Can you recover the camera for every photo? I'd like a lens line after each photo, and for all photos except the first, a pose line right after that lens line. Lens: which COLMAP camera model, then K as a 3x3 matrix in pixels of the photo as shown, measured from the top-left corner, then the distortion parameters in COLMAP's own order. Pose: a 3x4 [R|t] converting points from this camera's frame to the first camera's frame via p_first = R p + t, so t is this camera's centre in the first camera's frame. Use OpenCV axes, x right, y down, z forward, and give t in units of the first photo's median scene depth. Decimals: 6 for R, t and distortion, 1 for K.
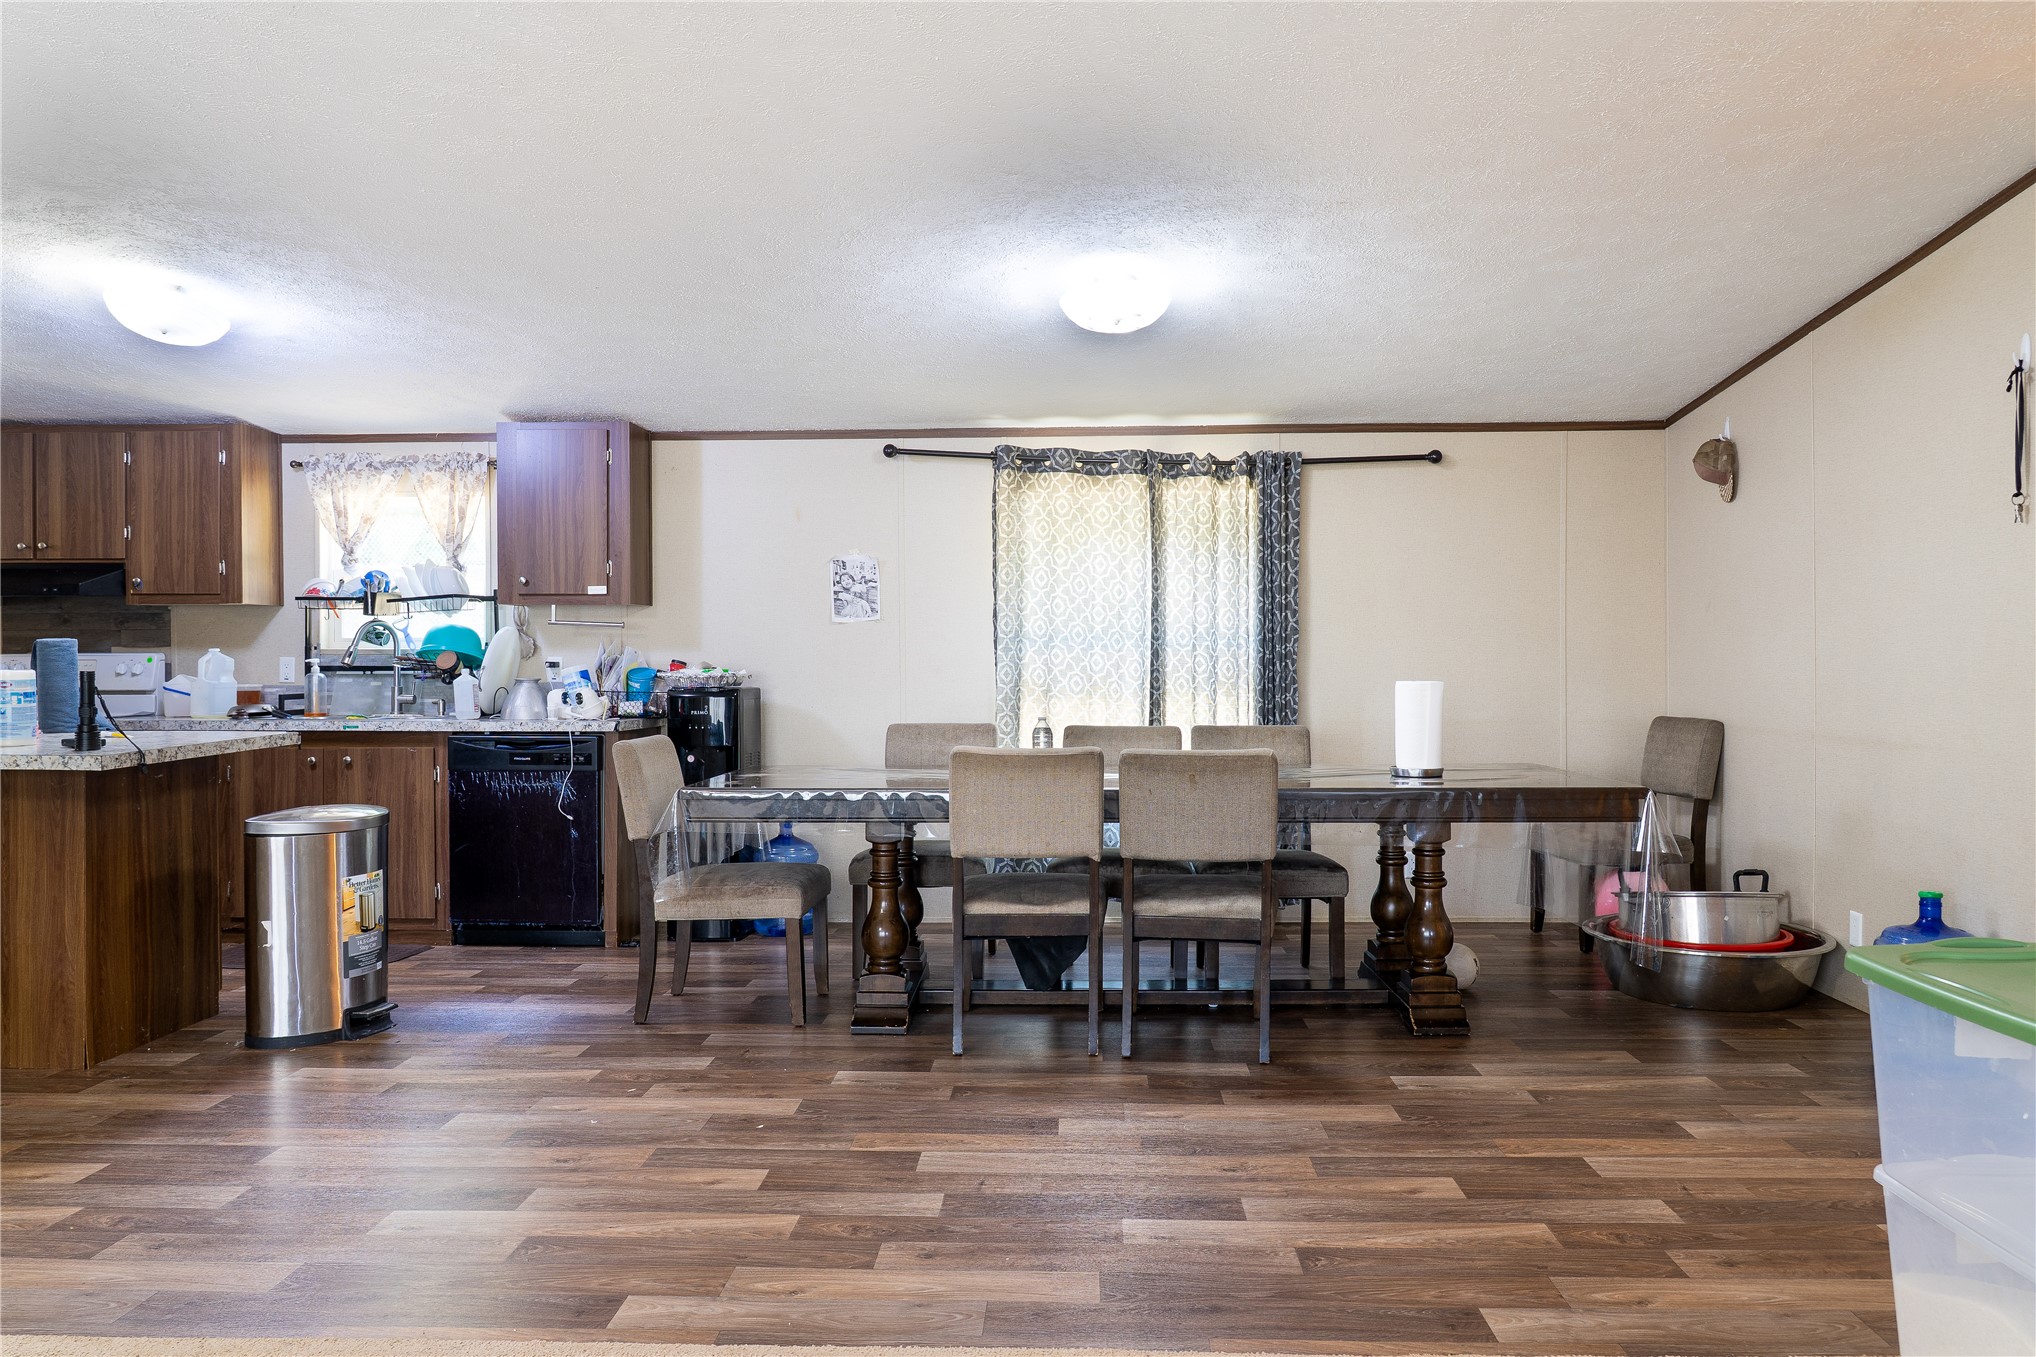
lens RADIAL K [[1429.9, 0, 1042.1], [0, 1429.9, 671.2], [0, 0, 1]] dist [-0.002768, 0.002167]
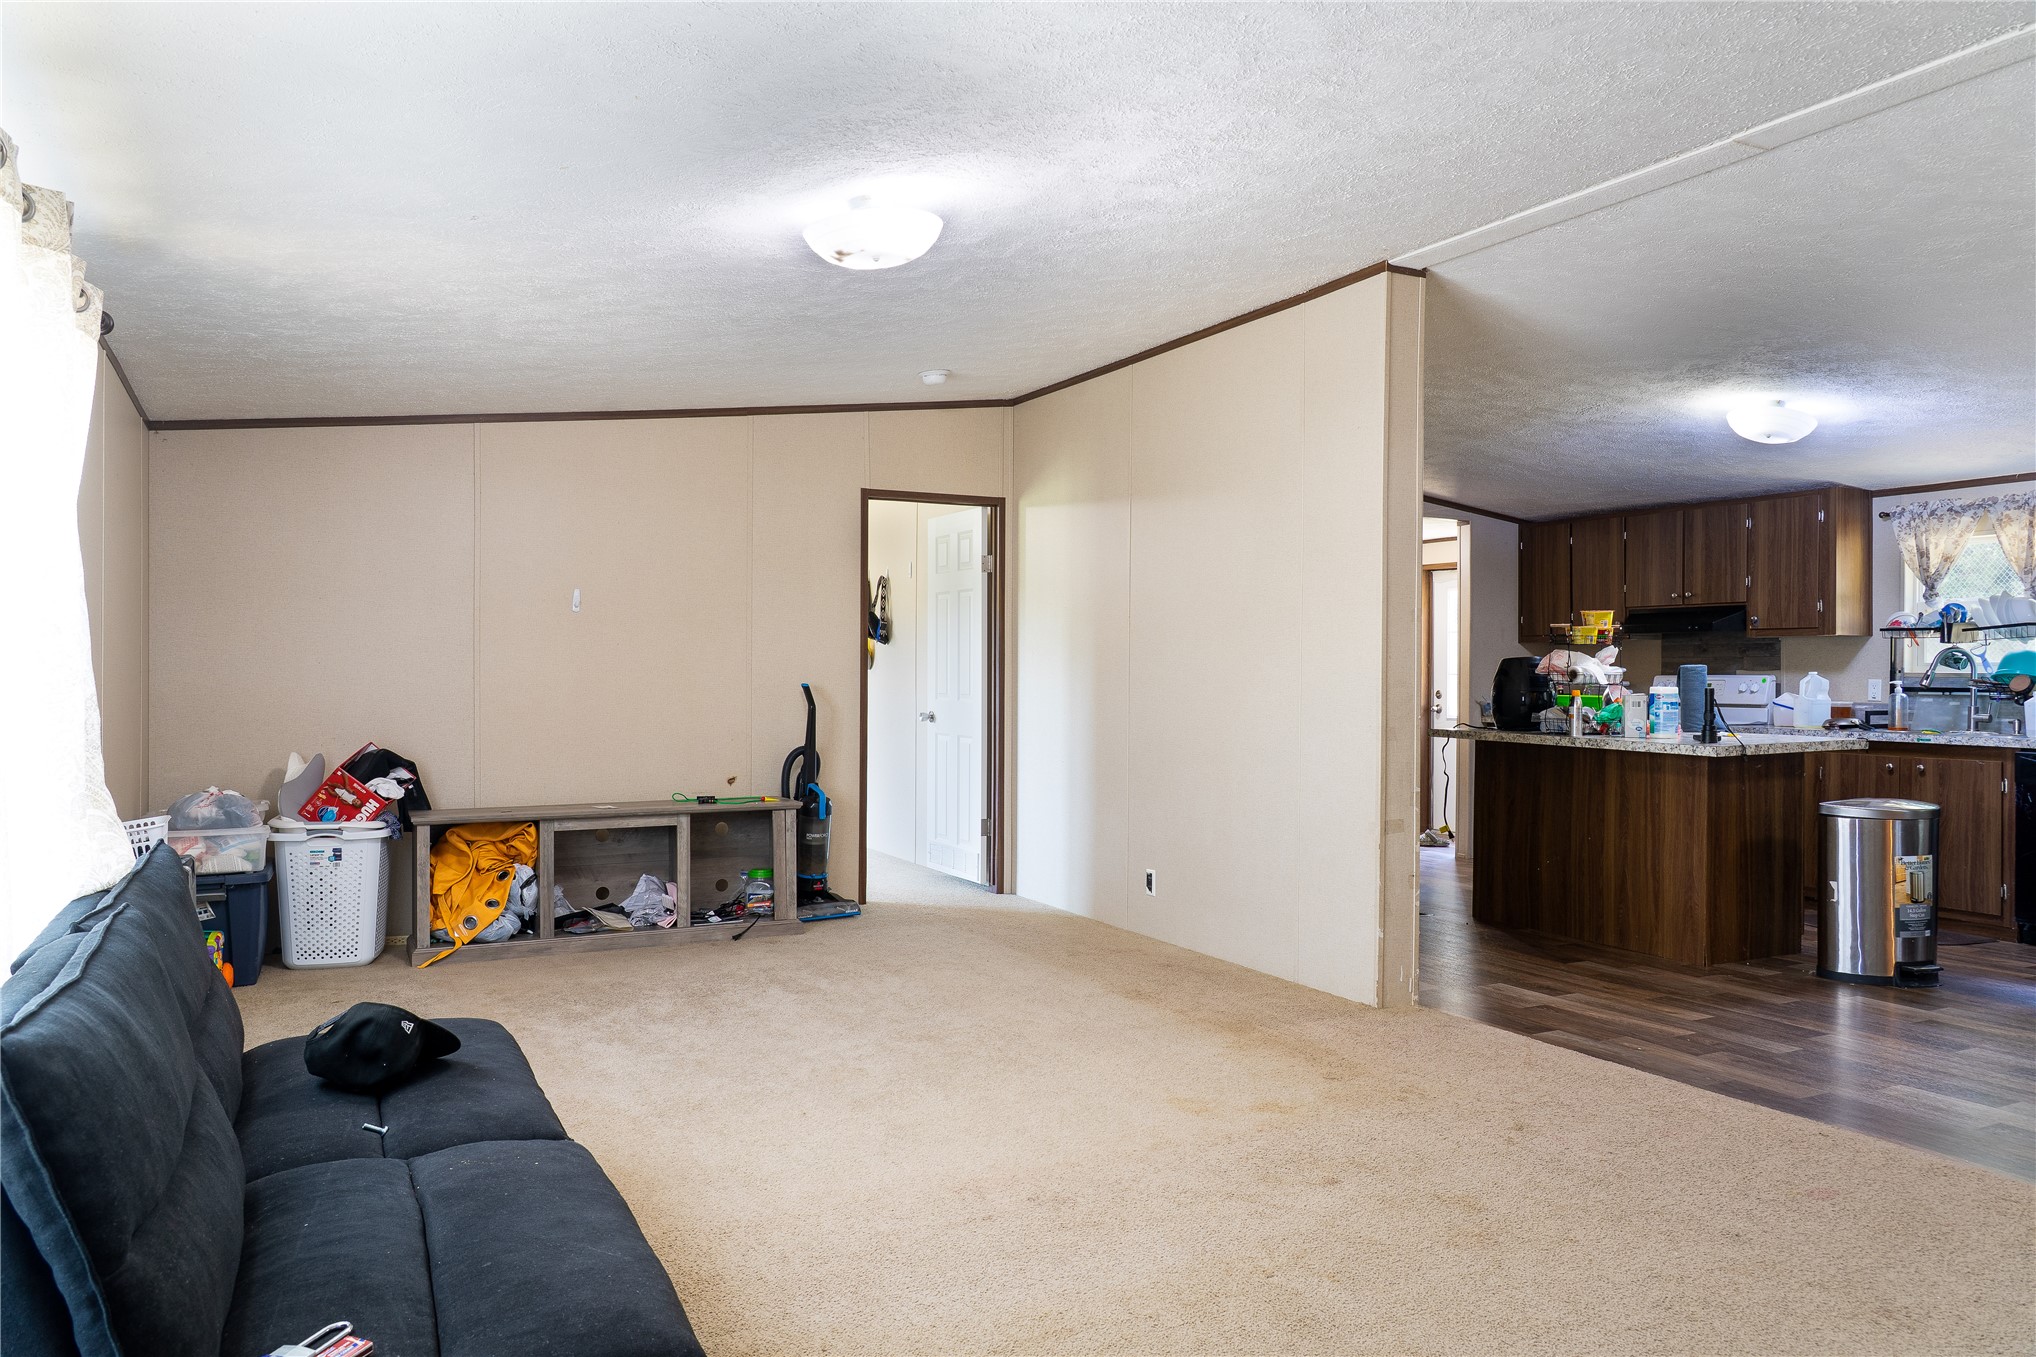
lens RADIAL K [[1439.0, 0, 1018.0], [0, 1439.0, 678.5], [0, 0, 1]] dist [-0.002662, 0.000098]
pose [[0.494374, 0.006215, -0.869227, 0.161328], [-0.014832, 0.999889, -0.001286, 0.001578], [0.869123, 0.013528, 0.494411, -0.210674]]
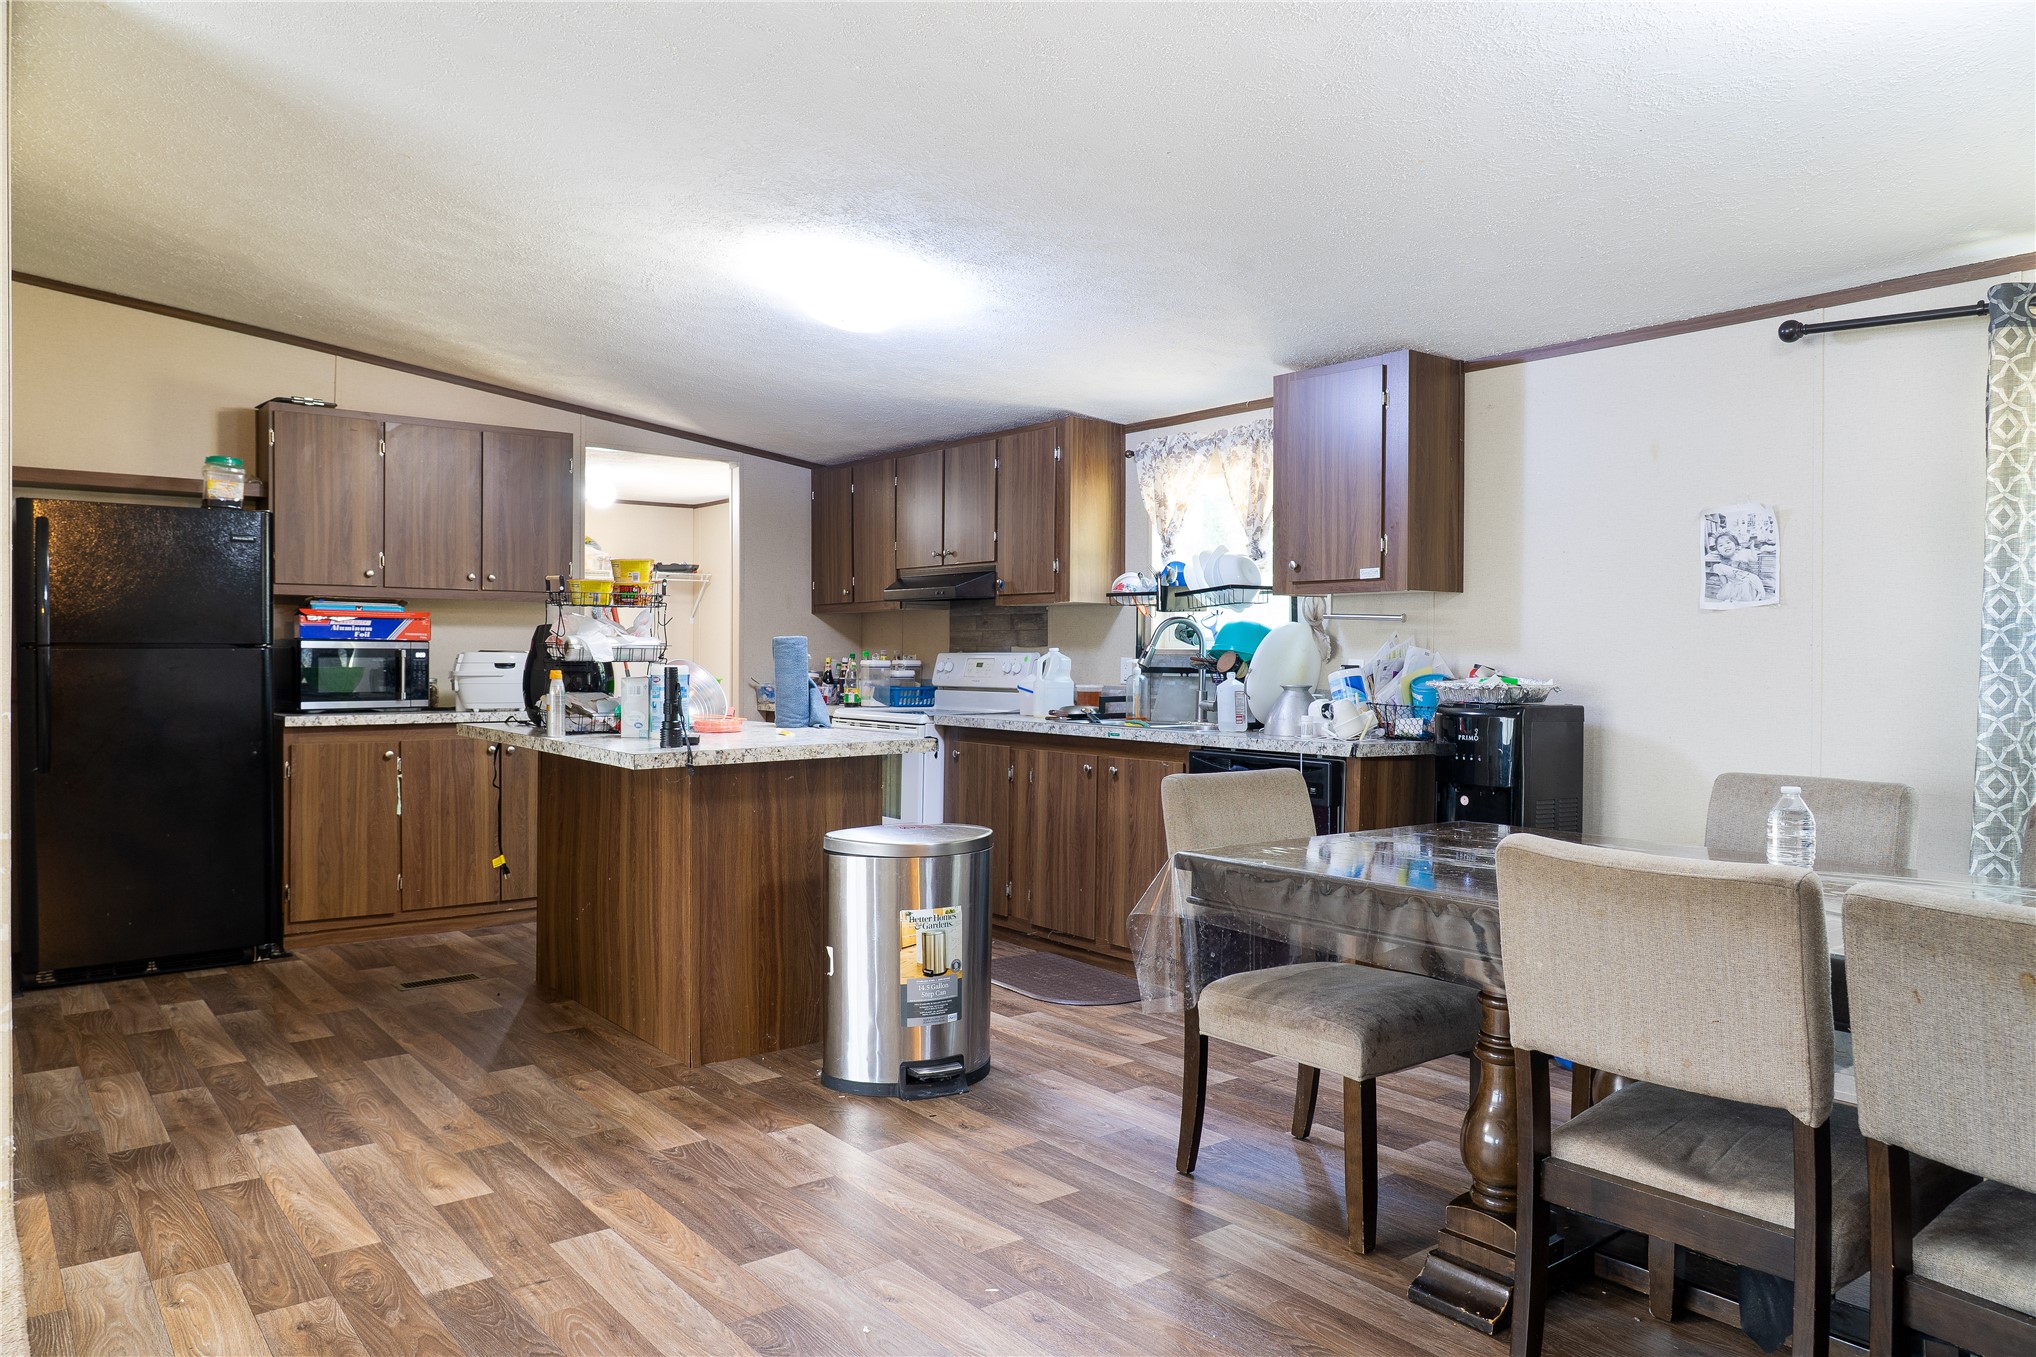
lens RADIAL K [[1384.1, 0, 1018.0], [0, 1384.1, 678.5], [0, 0, 1]] dist [-0.005694, -0.000923]
pose [[0.648357, 0.018432, -0.761114, 0.138566], [-0.017239, 0.999806, 0.009527, -0.003529], [0.761142, 0.006944, 0.648549, 0.367980]]
